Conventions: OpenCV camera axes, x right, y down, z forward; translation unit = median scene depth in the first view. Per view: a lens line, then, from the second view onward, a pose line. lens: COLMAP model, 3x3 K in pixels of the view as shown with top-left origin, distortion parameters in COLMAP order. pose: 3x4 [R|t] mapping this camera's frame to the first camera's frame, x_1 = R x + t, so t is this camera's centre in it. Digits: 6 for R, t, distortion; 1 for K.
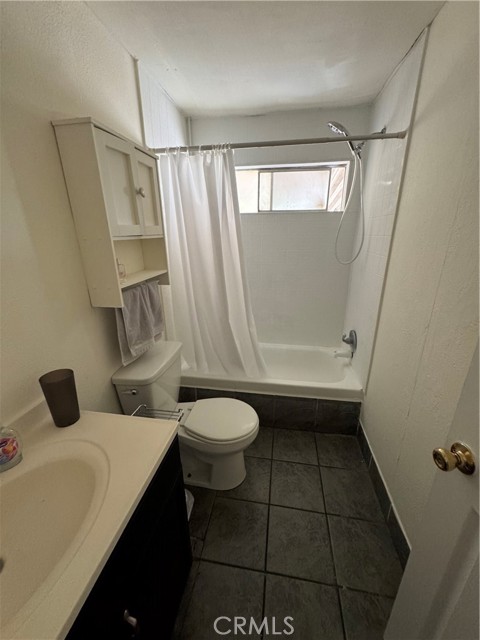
lens RADIAL K [[256.3, 0, 238.0], [0, 256.3, 319.6], [0, 0, 1]] dist [-0.001625, -0.000237]
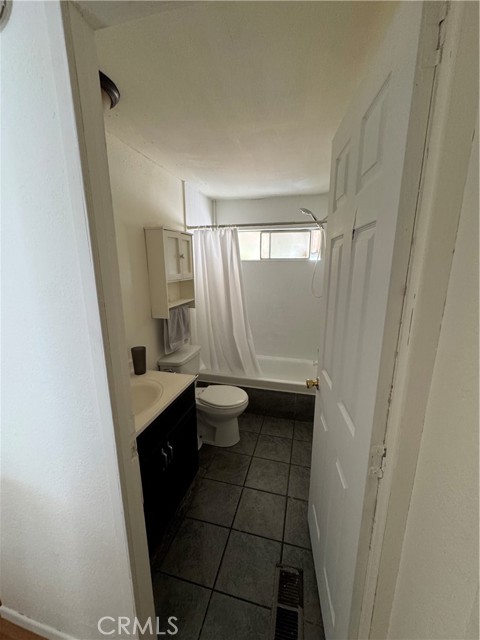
lens RADIAL K [[256.3, 0, 237.2], [0, 256.3, 319.7], [0, 0, 1]] dist [-0.001625, -0.000237]
pose [[0.994920, 0.028021, -0.096689, 0.153738], [-0.039007, 0.992753, -0.113665, 0.110804], [0.092803, 0.116859, 0.988803, -0.560818]]
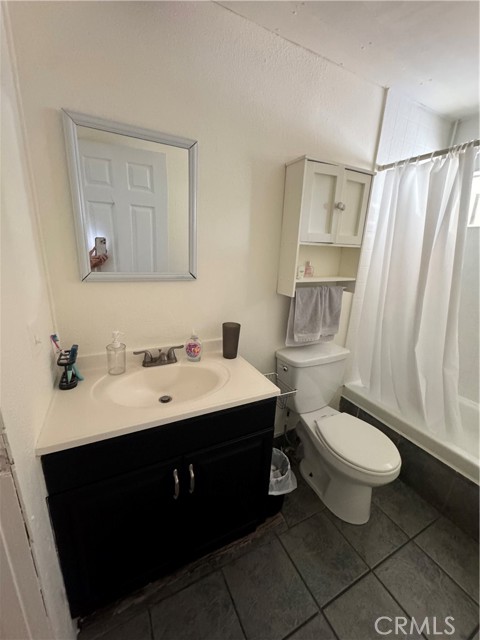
lens RADIAL K [[256.3, 0, 239.7], [0, 256.3, 319.0], [0, 0, 1]] dist [-0.001625, -0.000237]
pose [[0.594163, 0.253734, -0.763276, 0.290069], [-0.308795, 0.948181, 0.074824, 0.031324], [0.742709, 0.191239, 0.641725, 0.013518]]
